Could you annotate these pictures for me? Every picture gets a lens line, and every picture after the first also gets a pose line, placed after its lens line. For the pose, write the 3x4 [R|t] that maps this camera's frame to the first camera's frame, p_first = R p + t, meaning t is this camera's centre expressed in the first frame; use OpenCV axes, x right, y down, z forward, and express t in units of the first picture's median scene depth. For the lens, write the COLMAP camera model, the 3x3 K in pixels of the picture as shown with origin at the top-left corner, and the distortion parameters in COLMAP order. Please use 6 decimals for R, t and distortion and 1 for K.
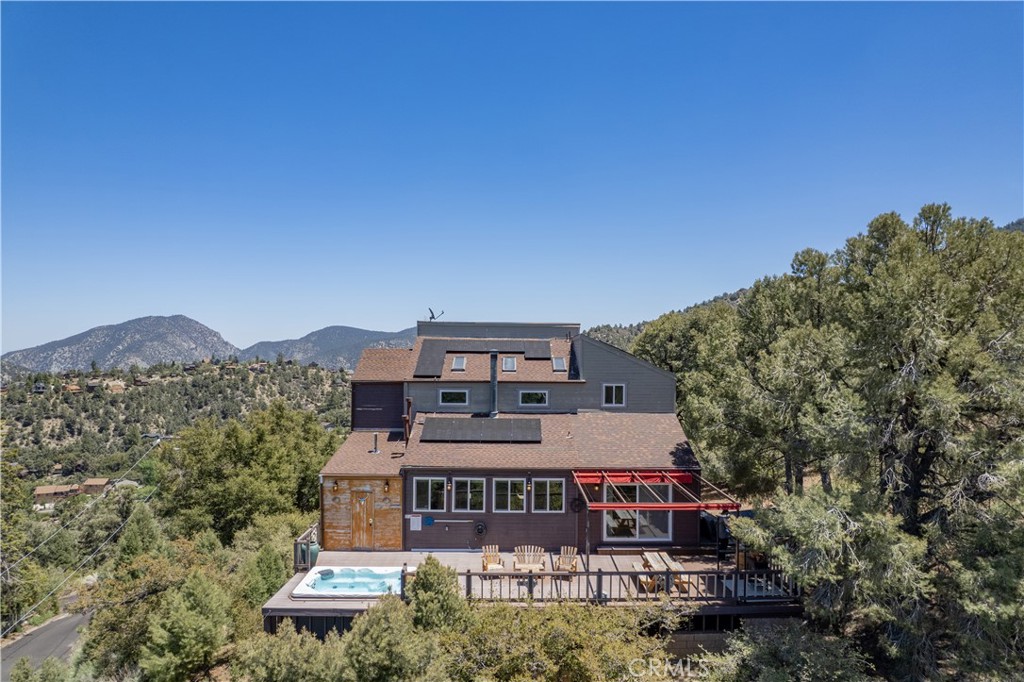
lens RADIAL K [[655.3, 0, 516.5], [0, 655.3, 343.7], [0, 0, 1]] dist [-0.050183, 0.033421]
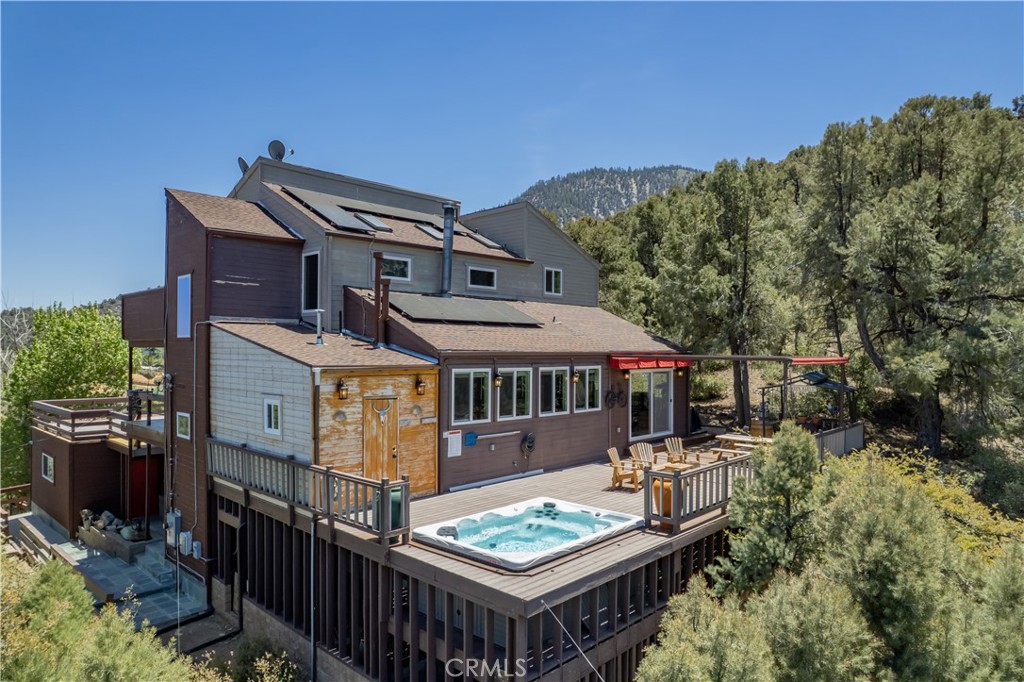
lens RADIAL K [[655.3, 0, 517.1], [0, 655.3, 344.6], [0, 0, 1]] dist [-0.050183, 0.033421]
pose [[0.686258, 0.003723, 0.727348, -0.558602], [-0.010982, 0.999926, 0.005243, 0.177932], [-0.727275, -0.011586, 0.686248, 0.539388]]
